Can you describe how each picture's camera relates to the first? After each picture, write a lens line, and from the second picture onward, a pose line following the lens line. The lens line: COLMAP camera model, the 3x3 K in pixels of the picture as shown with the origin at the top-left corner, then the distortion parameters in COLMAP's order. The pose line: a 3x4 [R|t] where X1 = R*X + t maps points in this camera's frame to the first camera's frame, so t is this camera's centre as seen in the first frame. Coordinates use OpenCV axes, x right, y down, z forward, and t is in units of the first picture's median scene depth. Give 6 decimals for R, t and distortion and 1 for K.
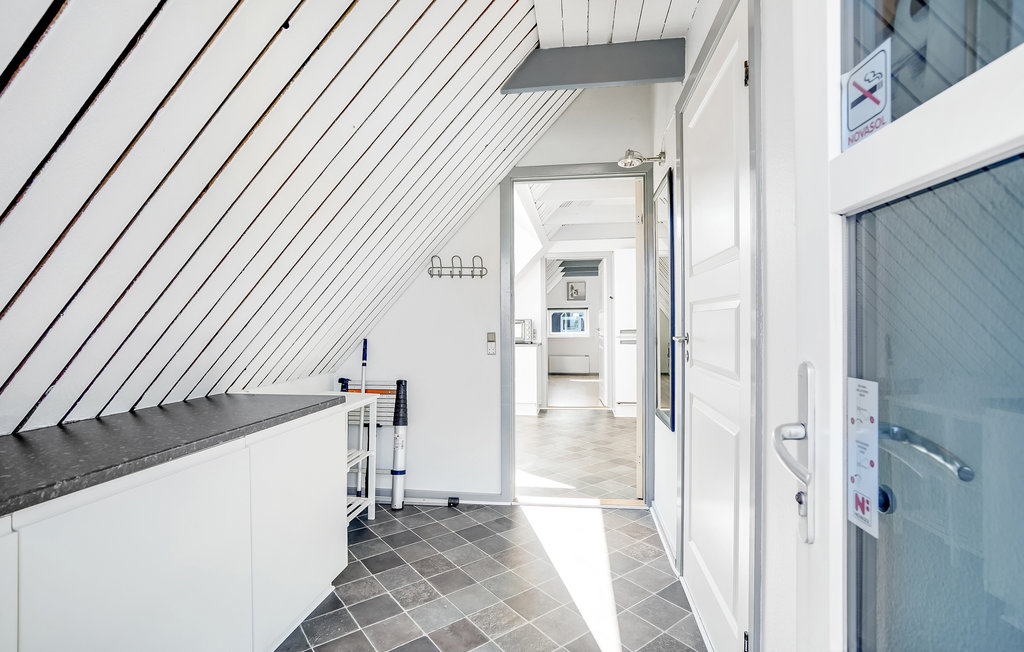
lens RADIAL K [[481.9, 0, 512.1], [0, 481.9, 324.3], [0, 0, 1]] dist [-0.026576, 0.001898]
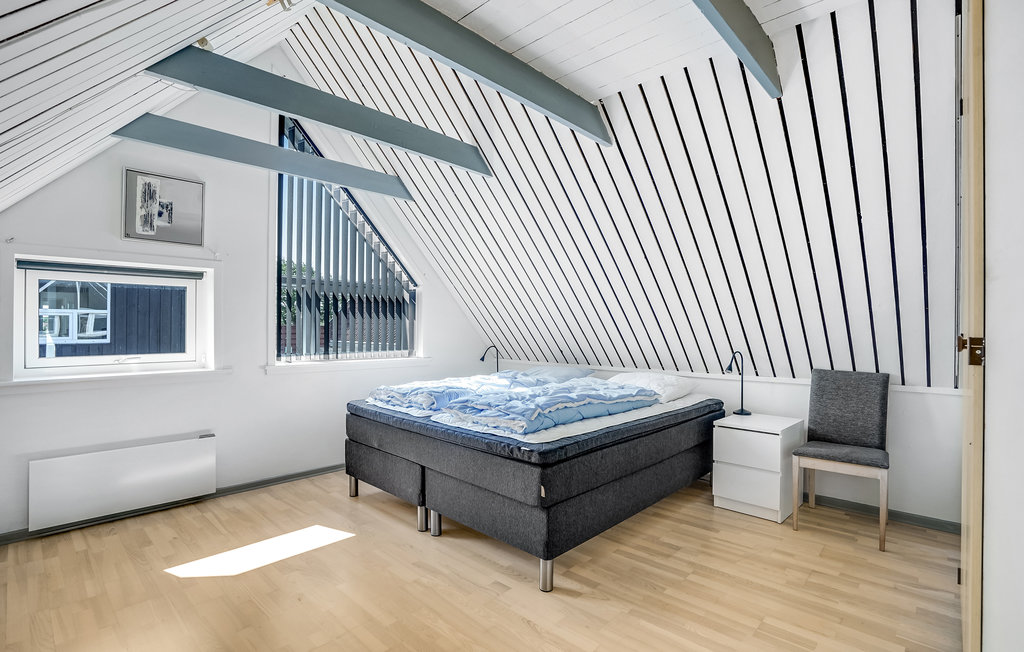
lens RADIAL K [[481.9, 0, 513.1], [0, 481.9, 326.6], [0, 0, 1]] dist [-0.026576, 0.001898]
pose [[0.581128, 0.009135, 0.813761, 0.026762], [-0.009213, 0.999947, -0.004645, -0.001019], [-0.813760, -0.004798, 0.581181, 0.675463]]
